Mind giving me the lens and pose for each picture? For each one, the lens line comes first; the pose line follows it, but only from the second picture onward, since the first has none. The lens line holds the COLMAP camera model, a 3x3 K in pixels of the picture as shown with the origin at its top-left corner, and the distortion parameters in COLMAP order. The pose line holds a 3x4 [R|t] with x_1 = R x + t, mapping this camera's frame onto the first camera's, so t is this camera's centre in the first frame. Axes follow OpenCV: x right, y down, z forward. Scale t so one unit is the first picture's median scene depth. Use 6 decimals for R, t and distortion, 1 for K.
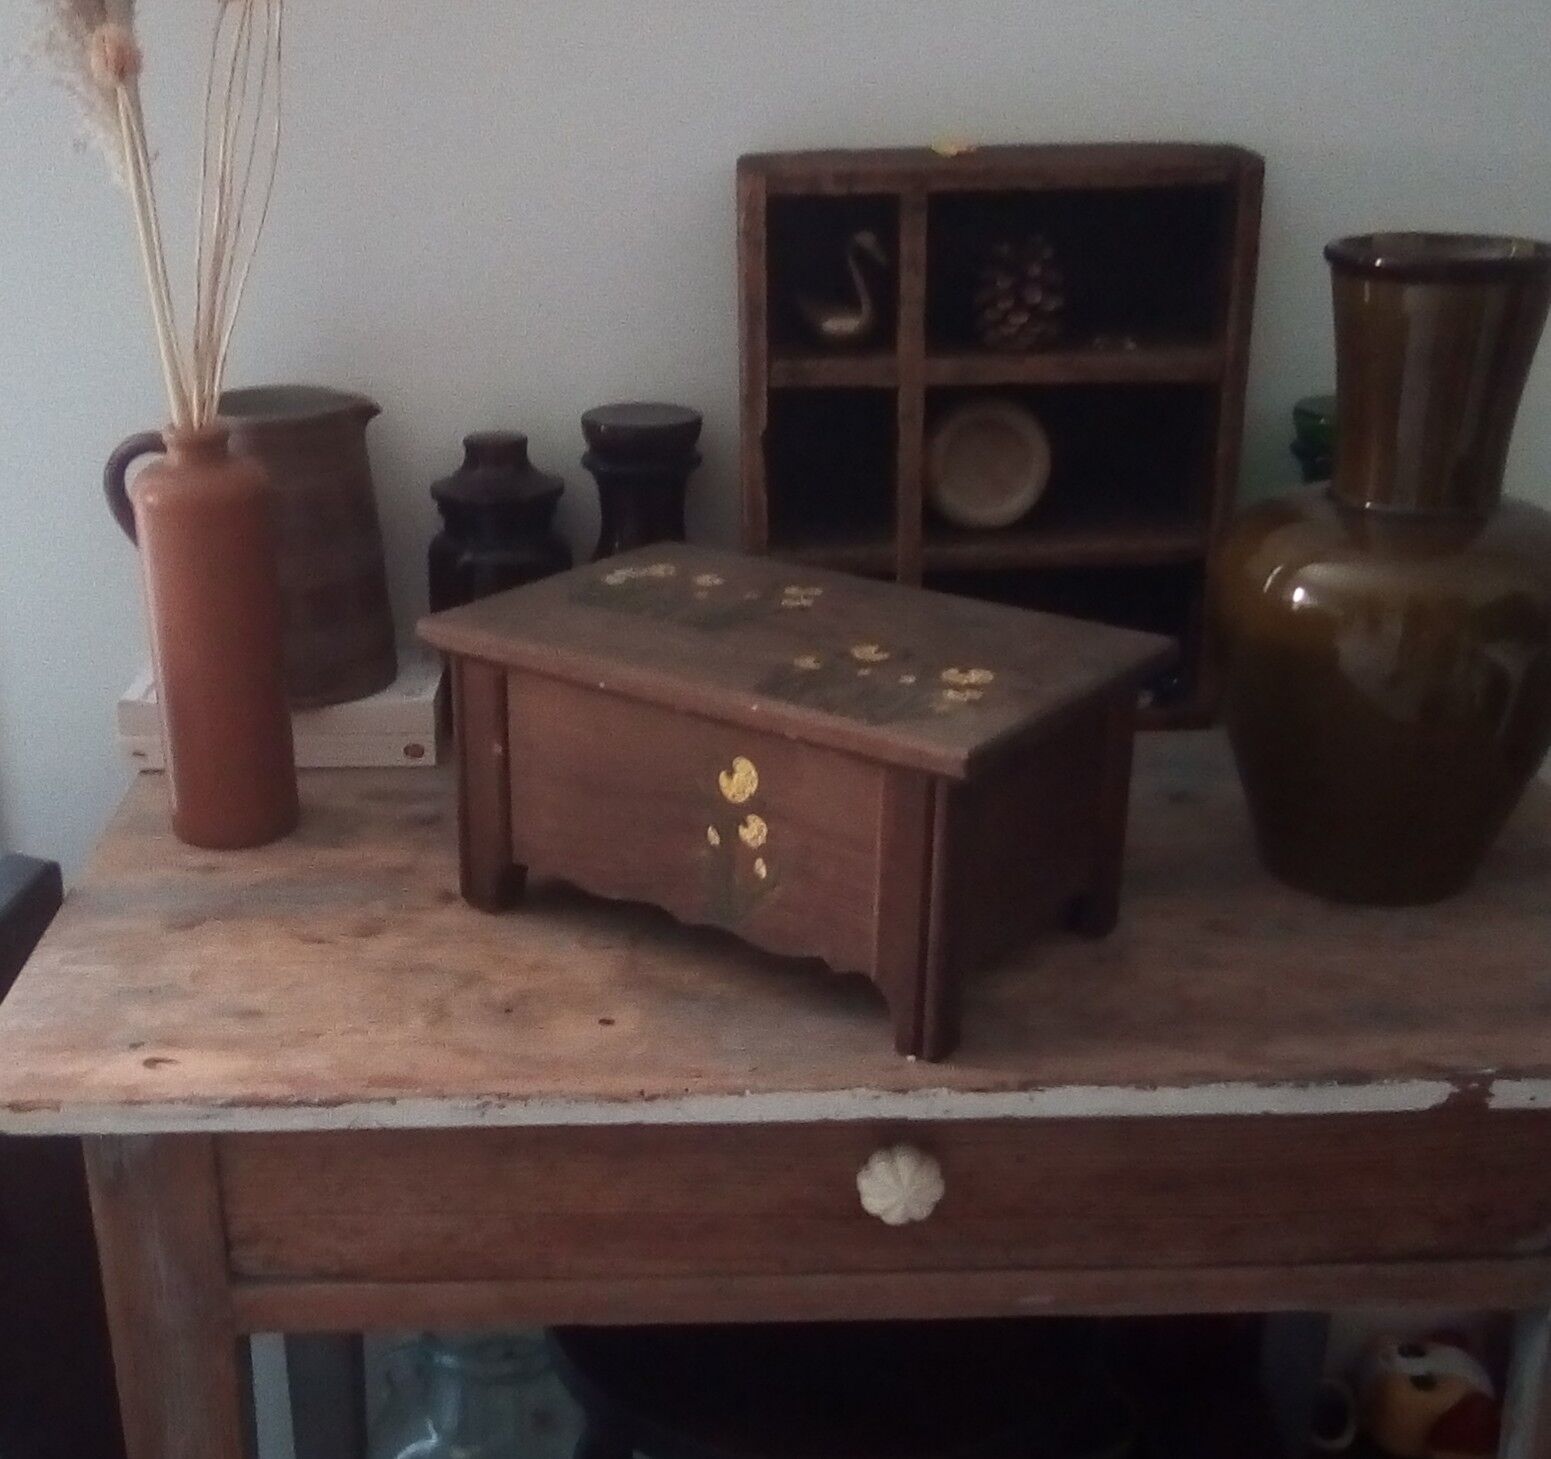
lens RADIAL K [[2028.5, 0, 667.6], [0, 2028.5, 773.9], [0, 0, 1]] dist [-0.005831, -0.004496]
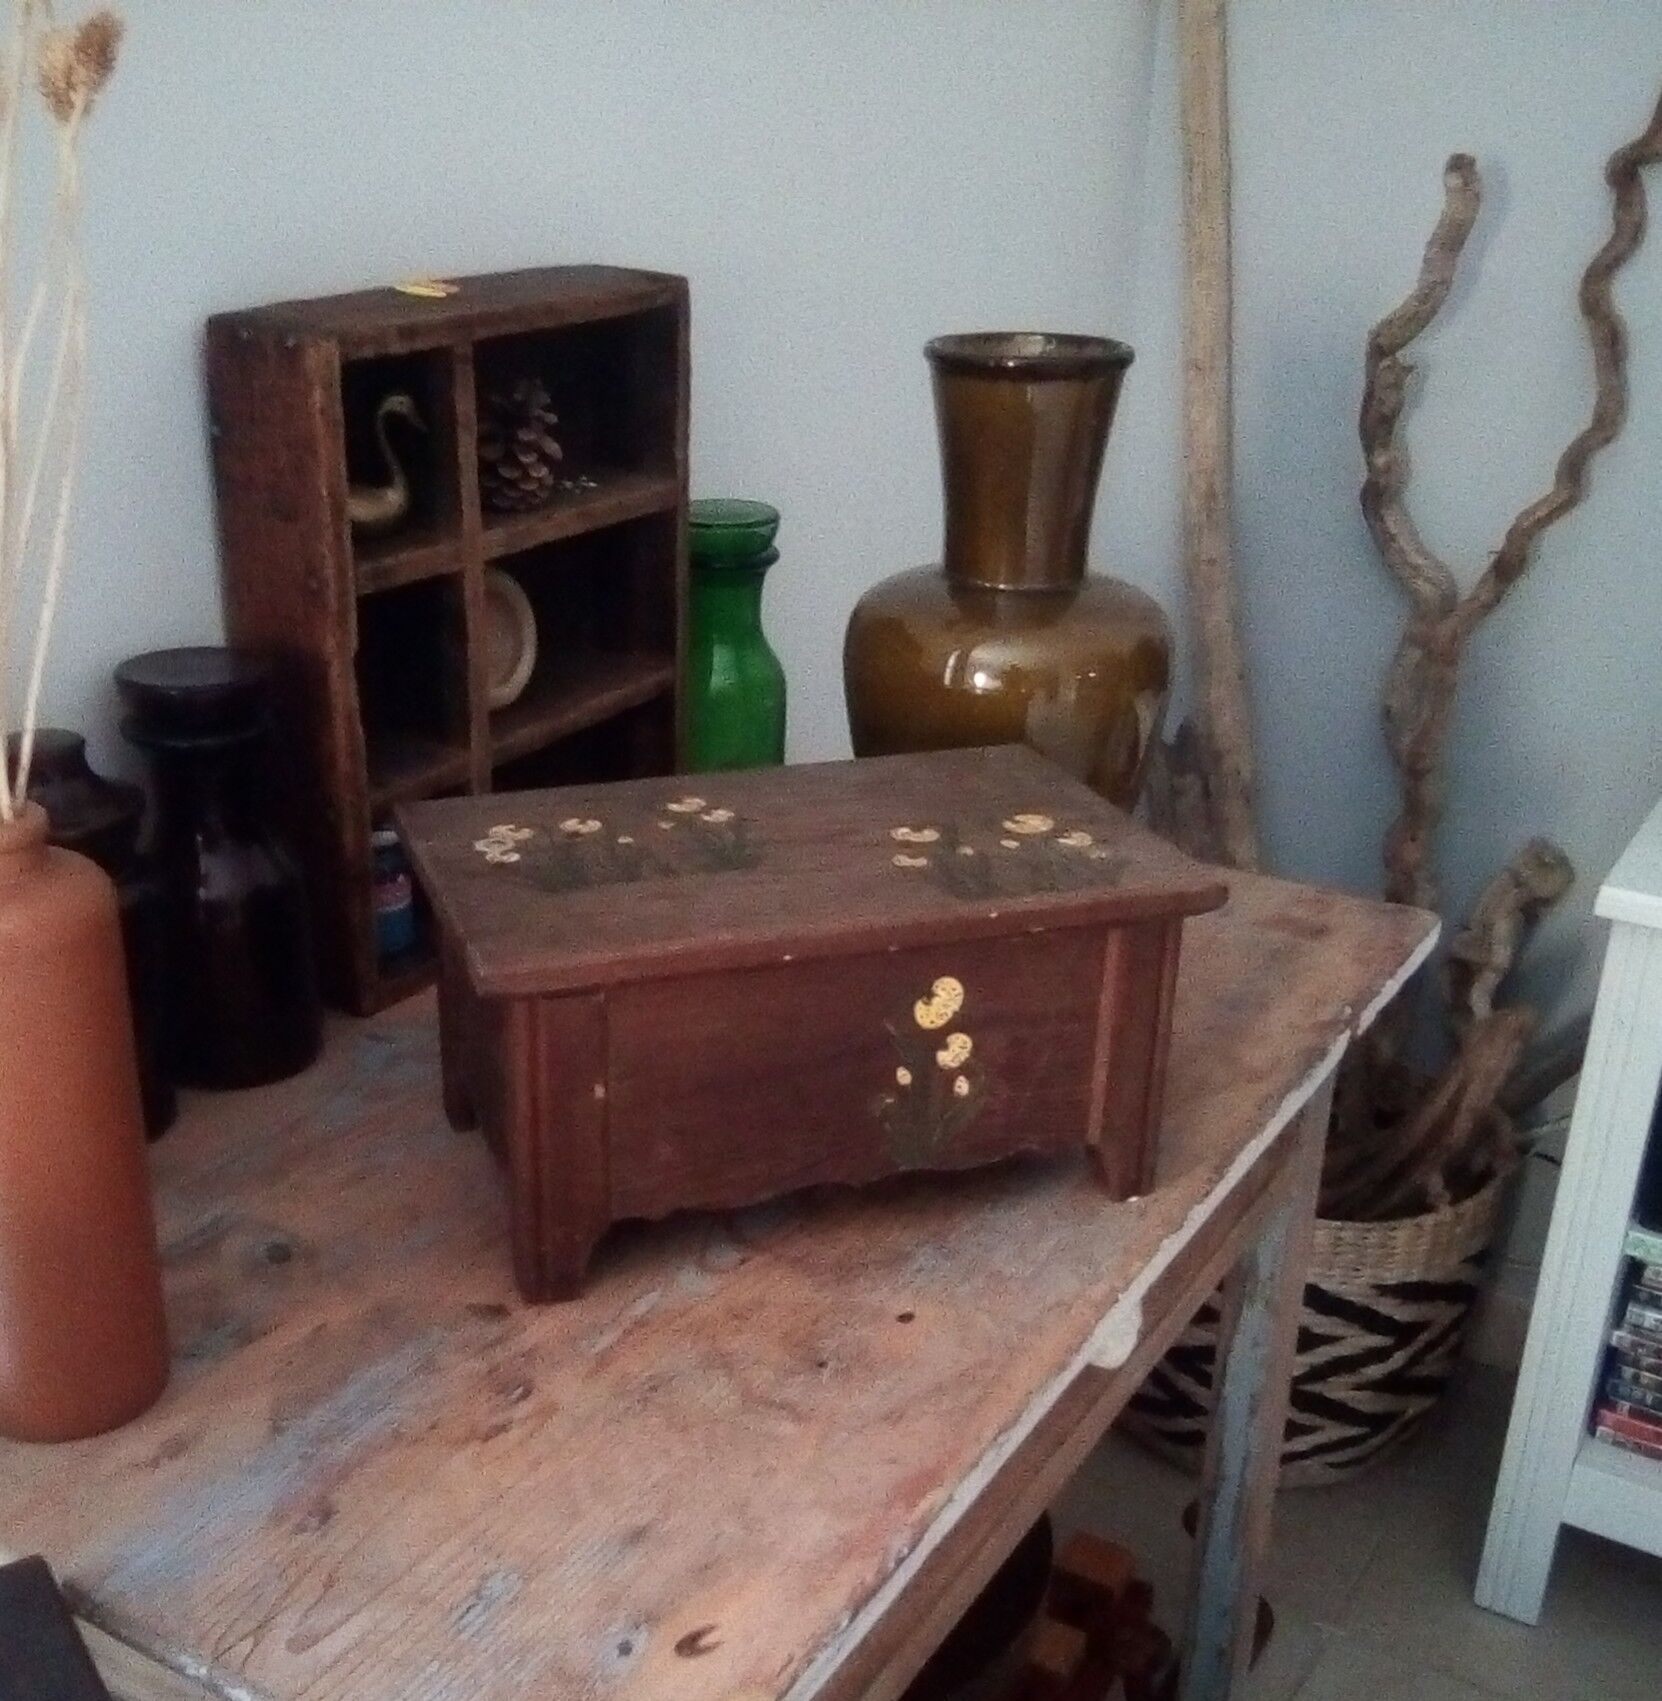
lens RADIAL K [[2034.8, 0, 763.2], [0, 2034.8, 976.3], [0, 0, 1]] dist [-0.005993, -0.044310]
pose [[0.544563, -0.329707, 0.771197, -0.676026], [0.290011, 0.936796, 0.195721, -0.200312], [-0.786985, 0.117073, 0.605763, 0.490508]]
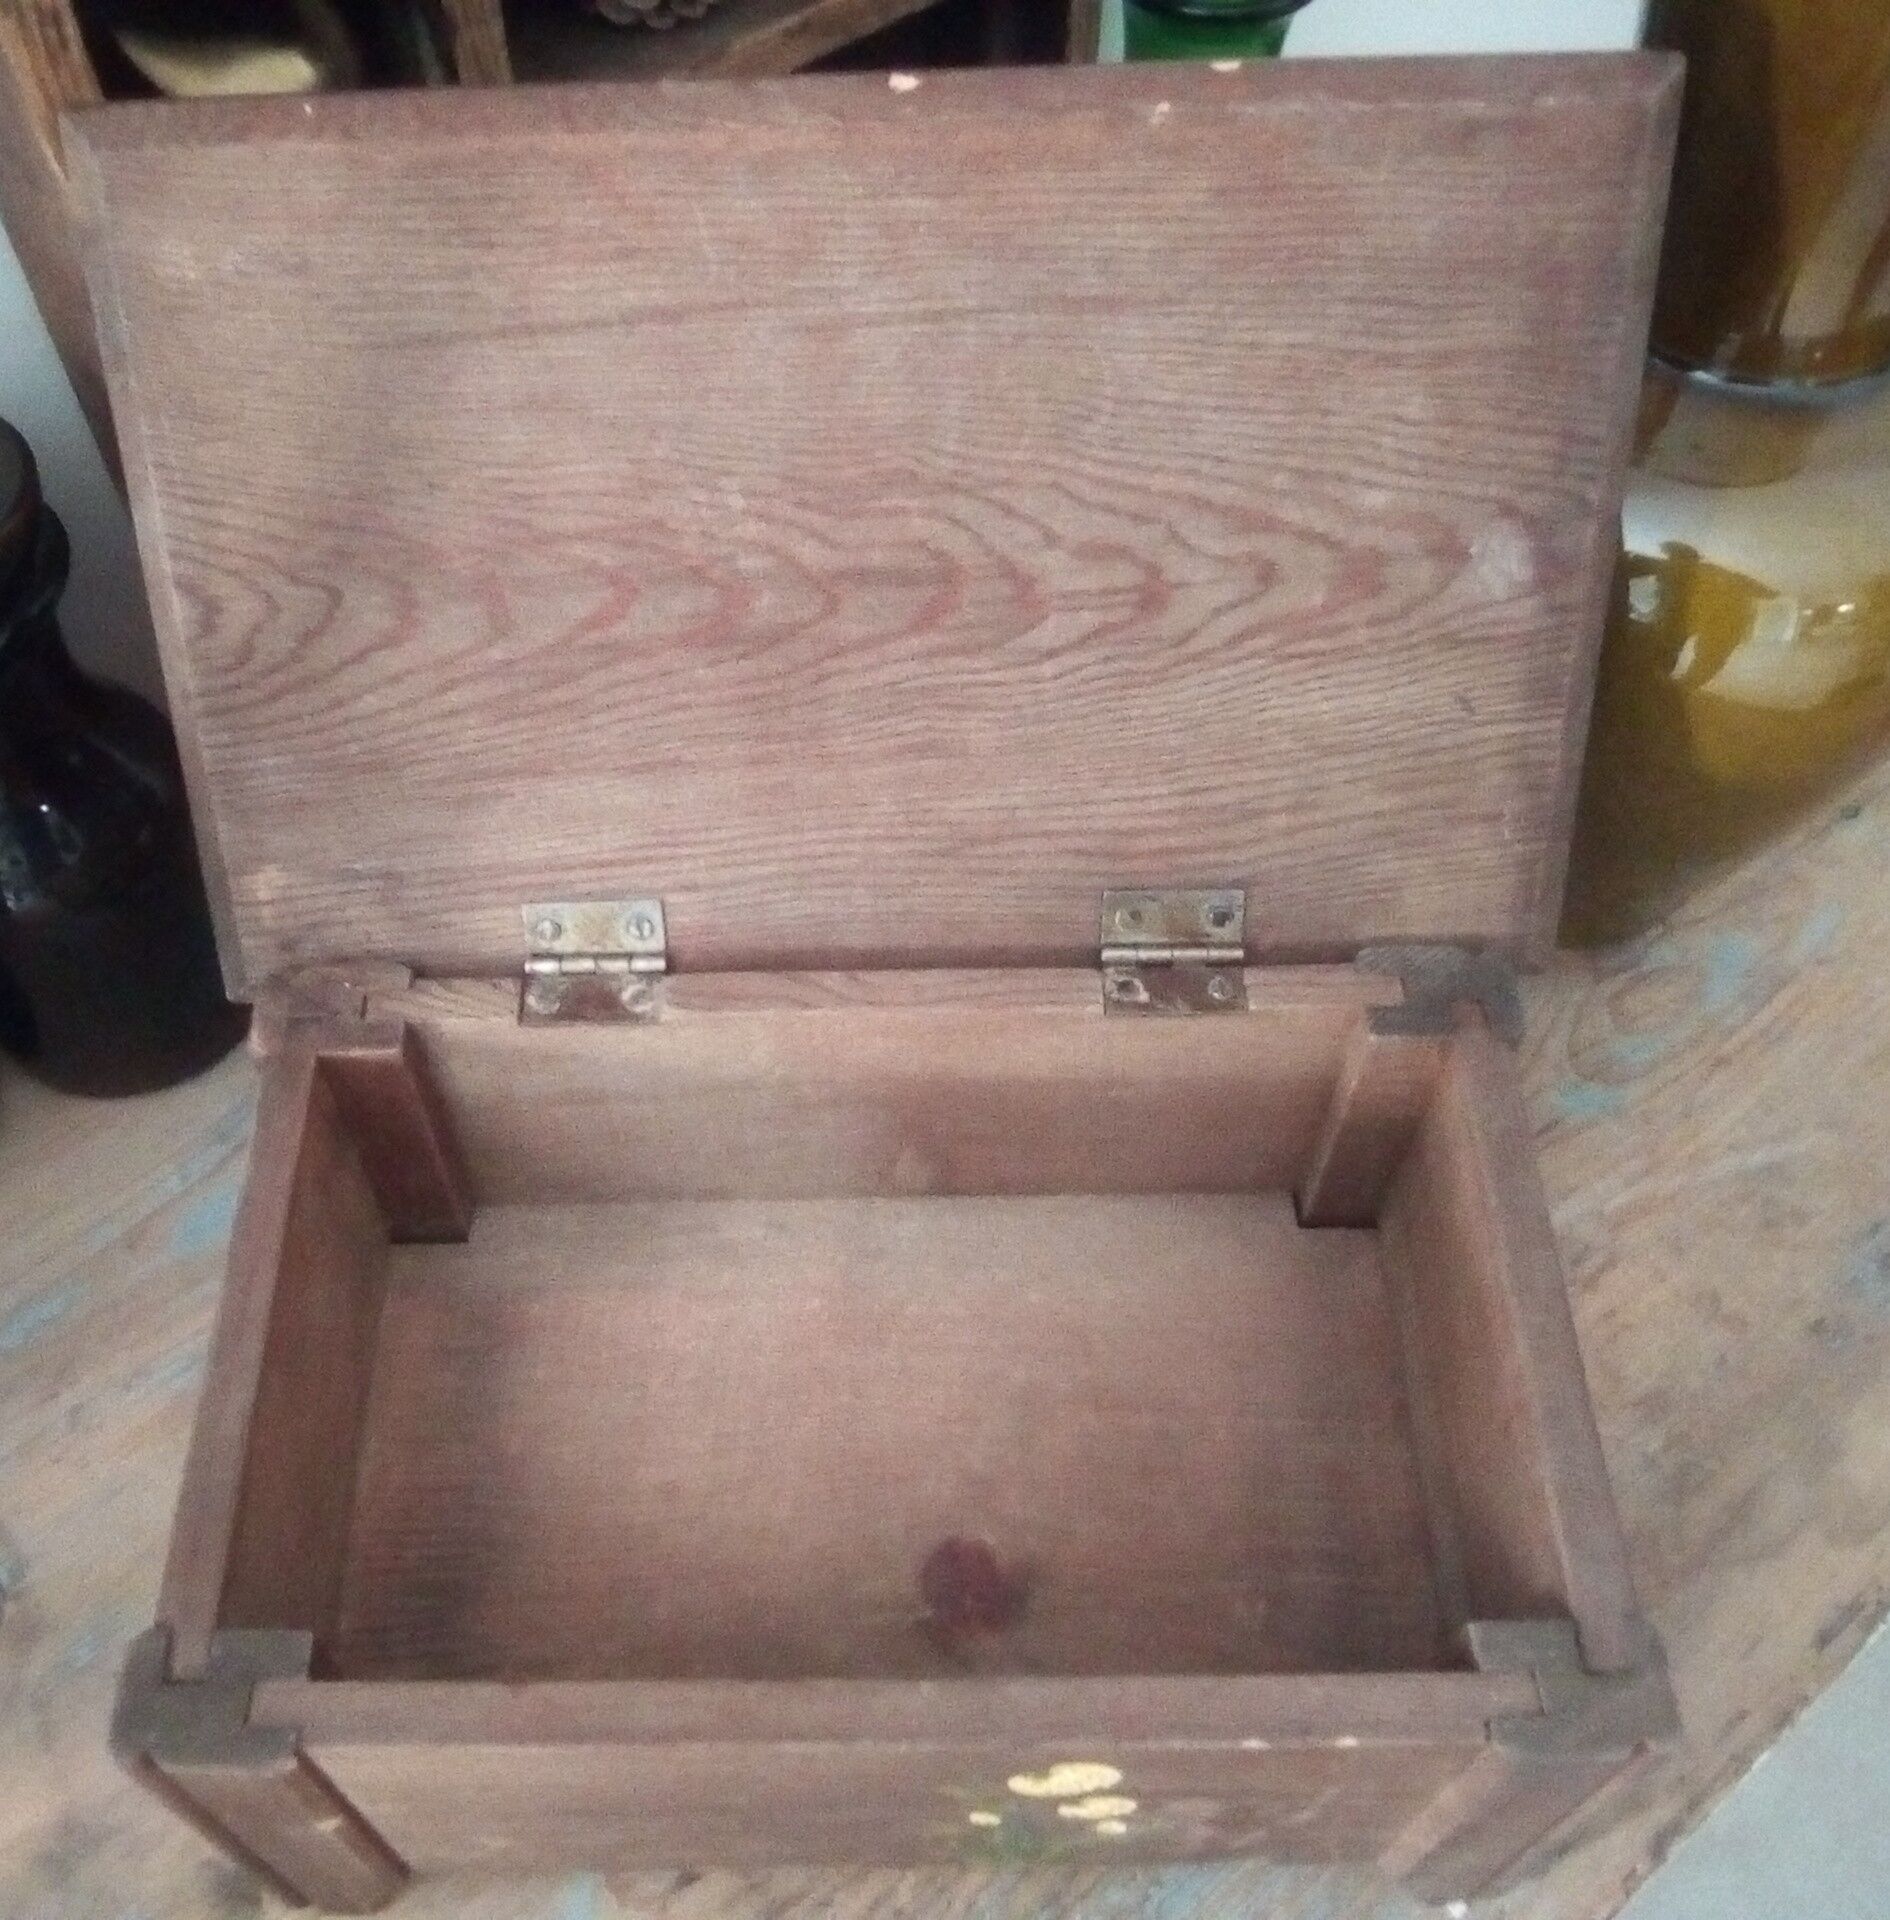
lens RADIAL K [[2010.3, 0, 835.2], [0, 2010.3, 965.4], [0, 0, 1]] dist [-0.000829, -0.051547]
pose [[0.789529, -0.510269, 0.340982, -0.055996], [0.243678, 0.770580, 0.588921, -0.368977], [-0.563262, -0.381881, 0.732737, 0.754836]]
